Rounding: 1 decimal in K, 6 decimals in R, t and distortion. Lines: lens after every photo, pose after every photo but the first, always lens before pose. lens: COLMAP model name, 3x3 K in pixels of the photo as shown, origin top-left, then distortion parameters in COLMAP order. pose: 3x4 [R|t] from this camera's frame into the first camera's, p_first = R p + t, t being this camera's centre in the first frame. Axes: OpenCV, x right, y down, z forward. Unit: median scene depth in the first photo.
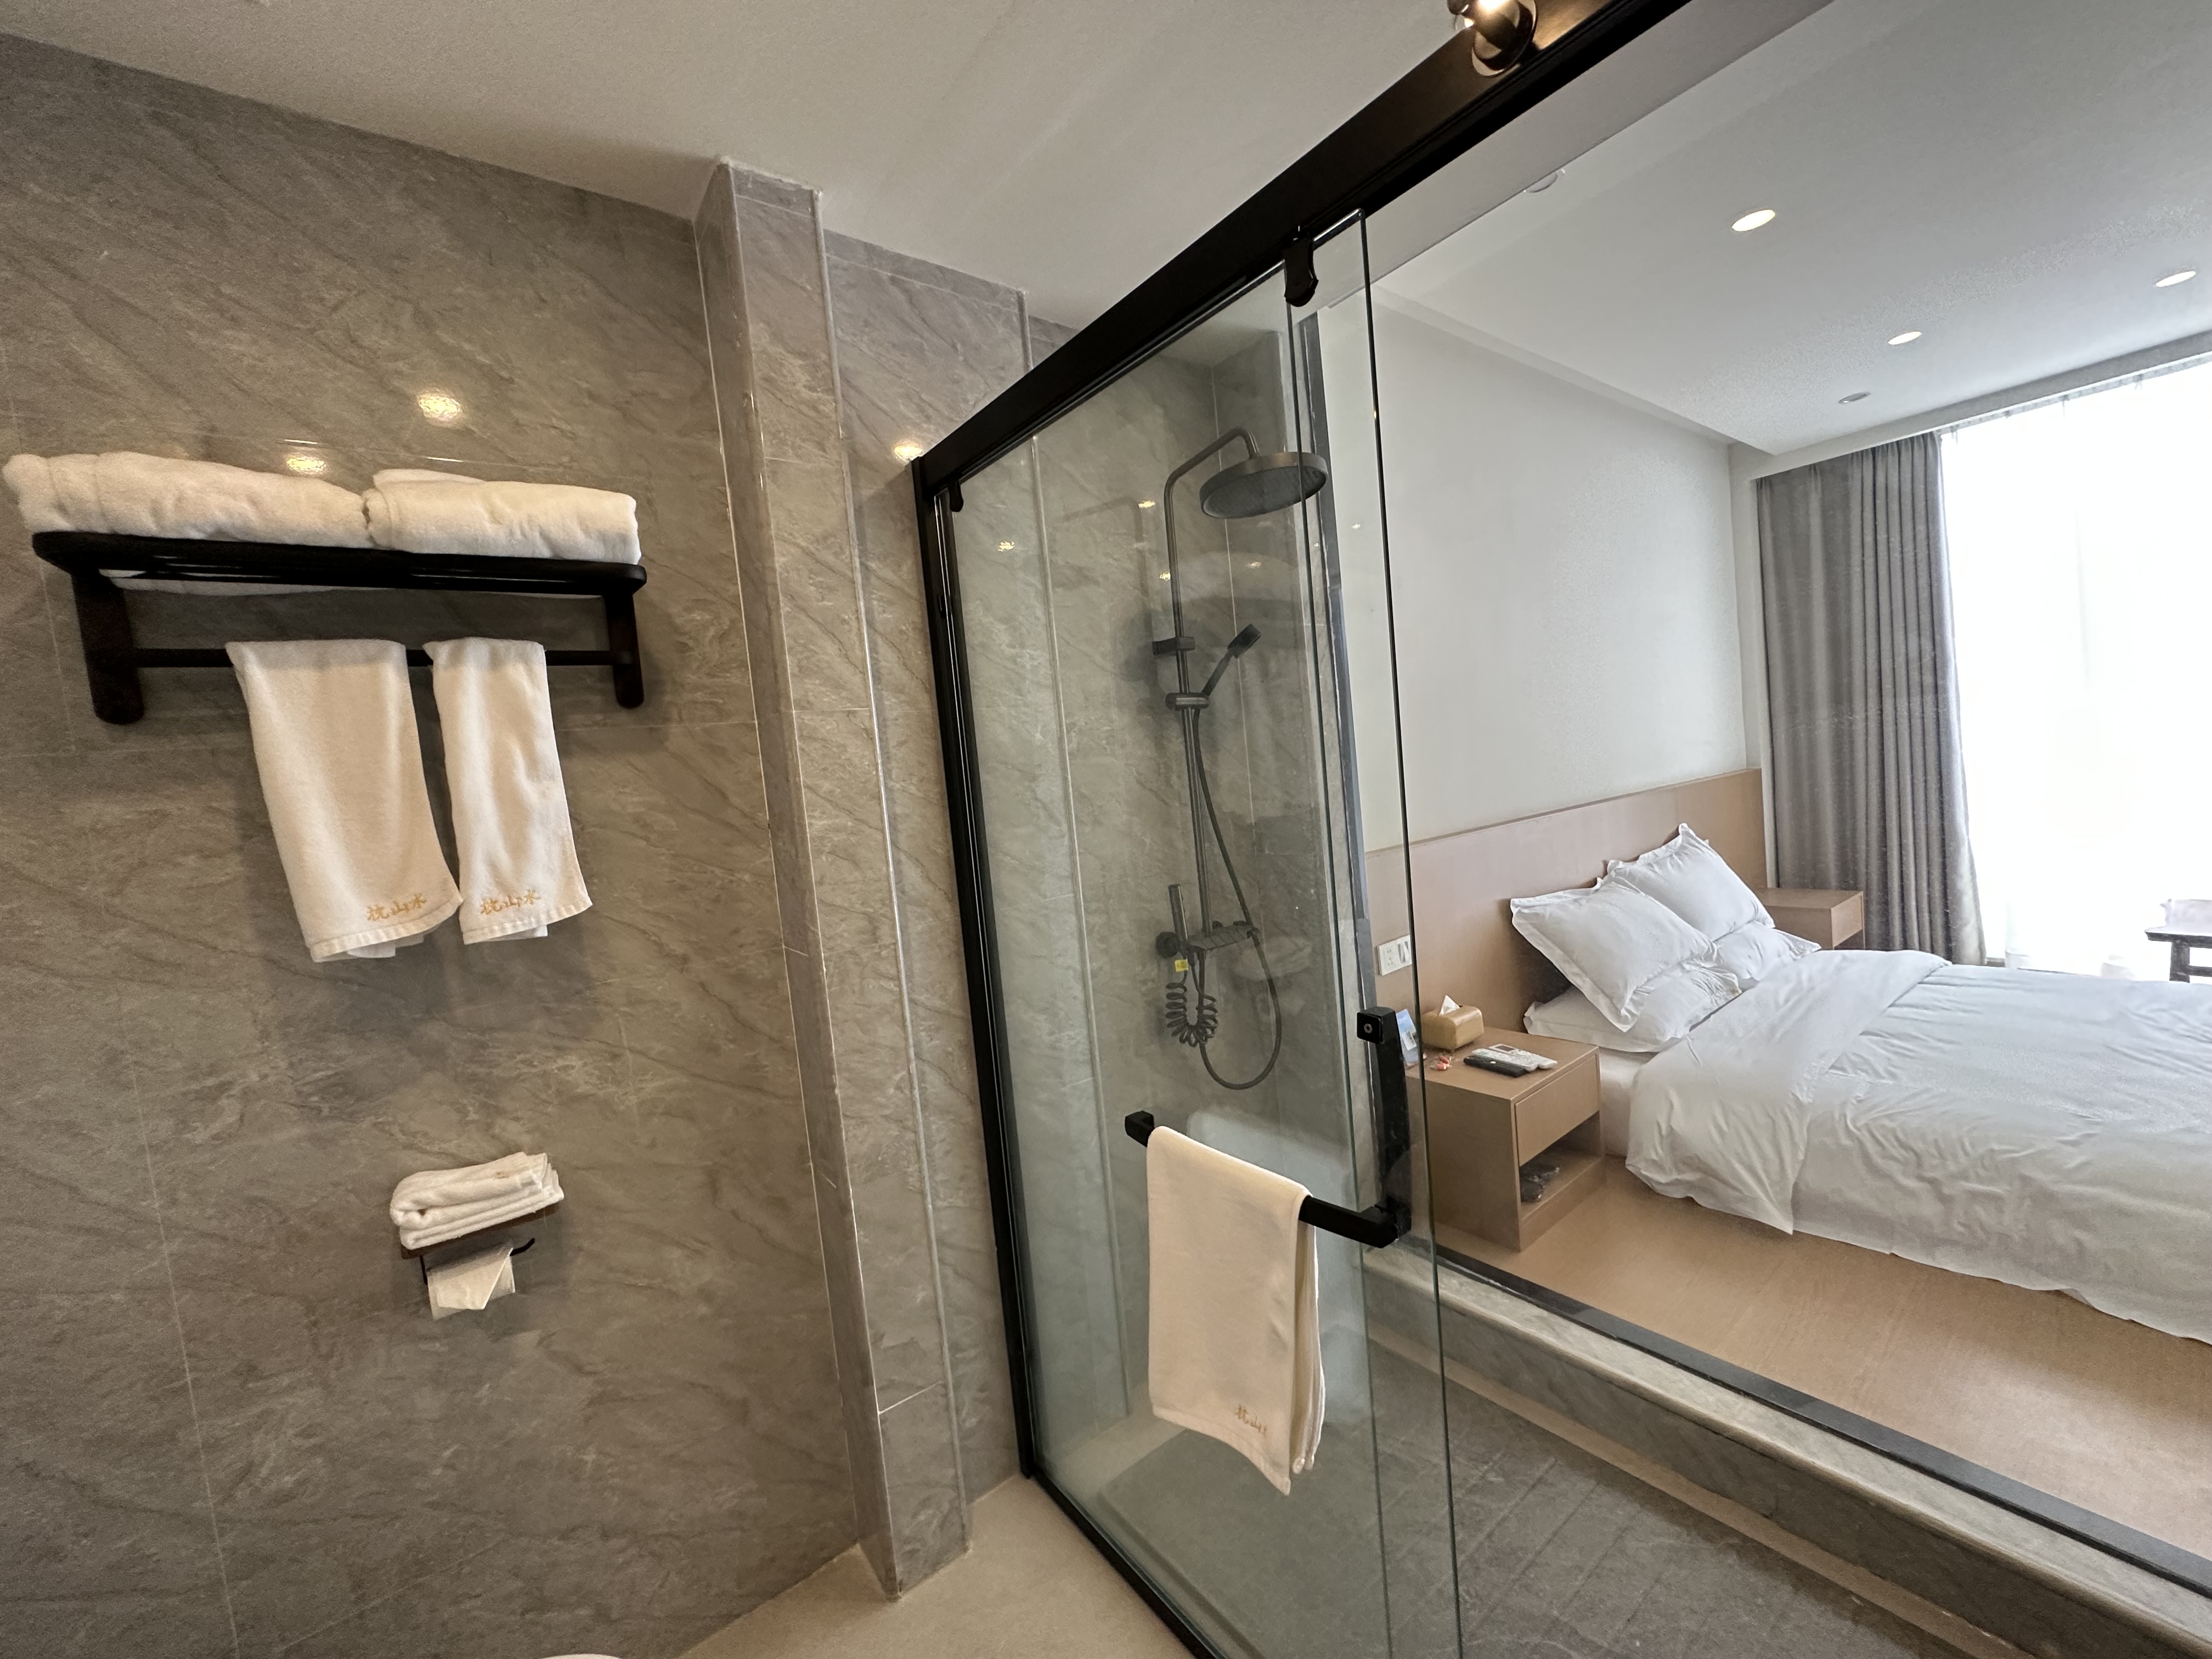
lens RADIAL K [[875.4, 0, 1106.0], [0, 875.4, 829.5], [0, 0, 1]] dist [-0.001634, 0.000176]
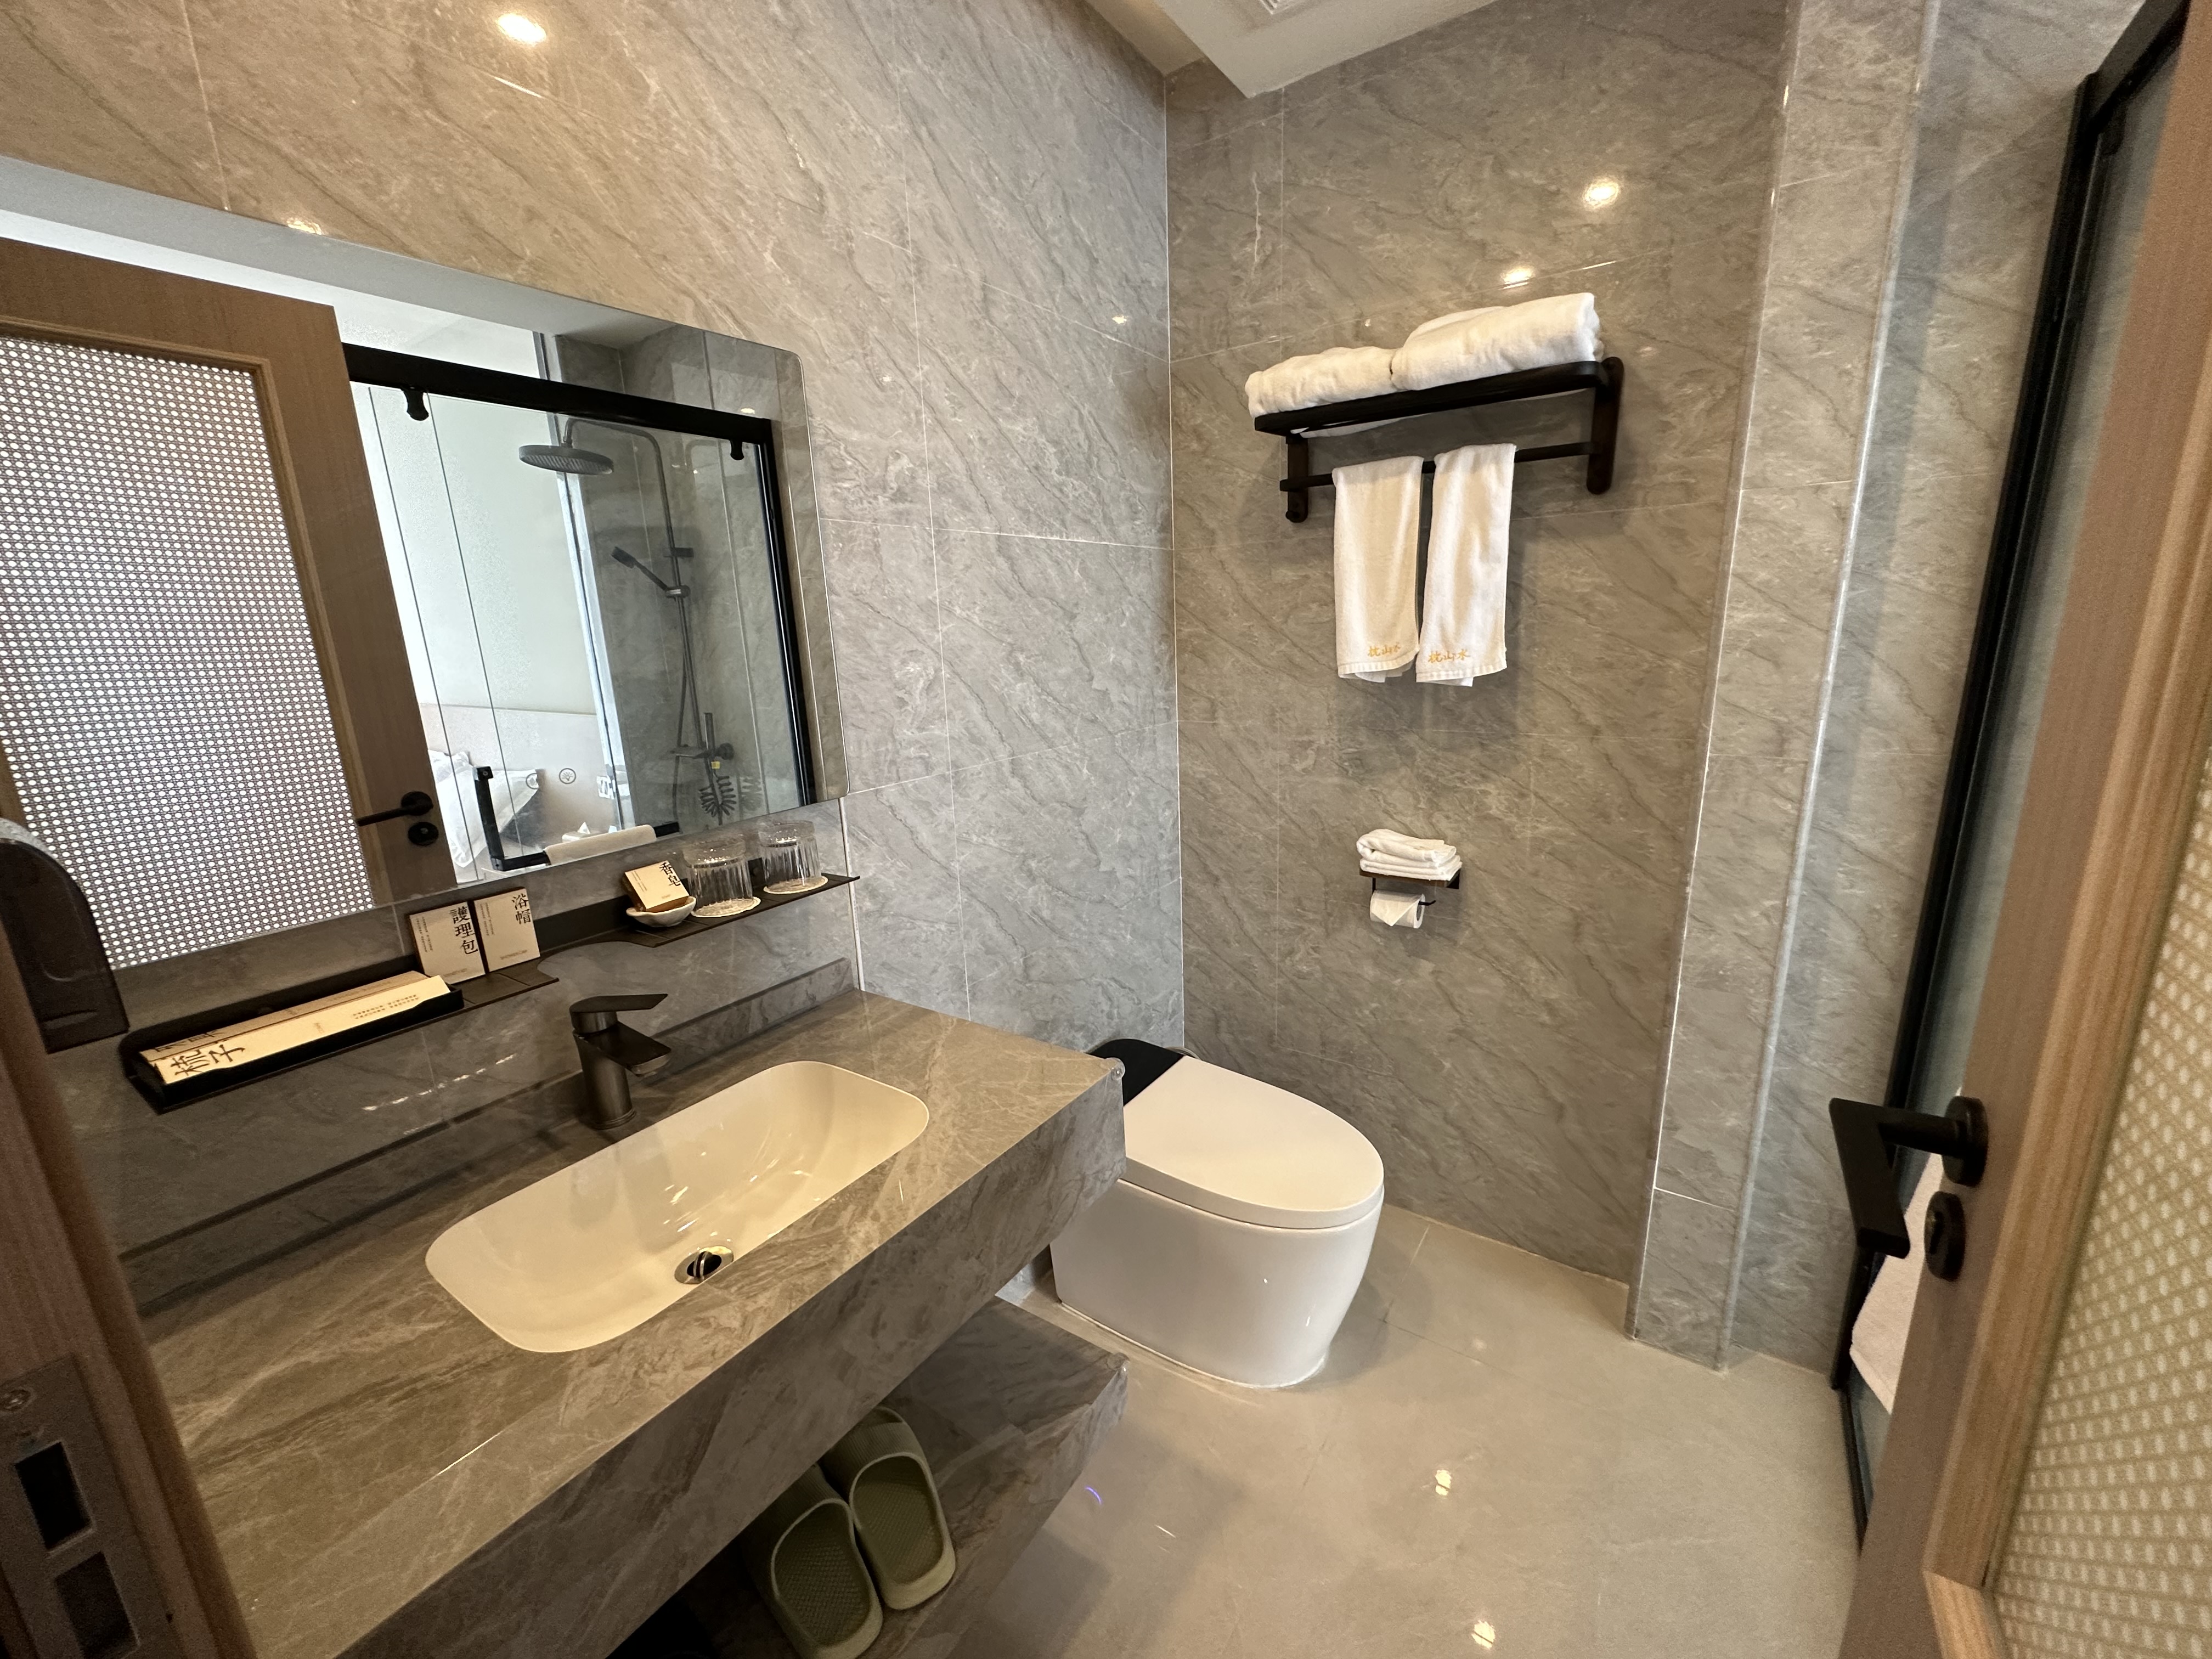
lens RADIAL K [[875.4, 0, 1106.0], [0, 875.4, 829.5], [0, 0, 1]] dist [-0.001634, 0.000176]
pose [[0.322893, 0.304849, -0.895995, 0.413444], [-0.060561, 0.951420, 0.301882, -0.035866], [0.944496, -0.043213, 0.325668, 0.044804]]
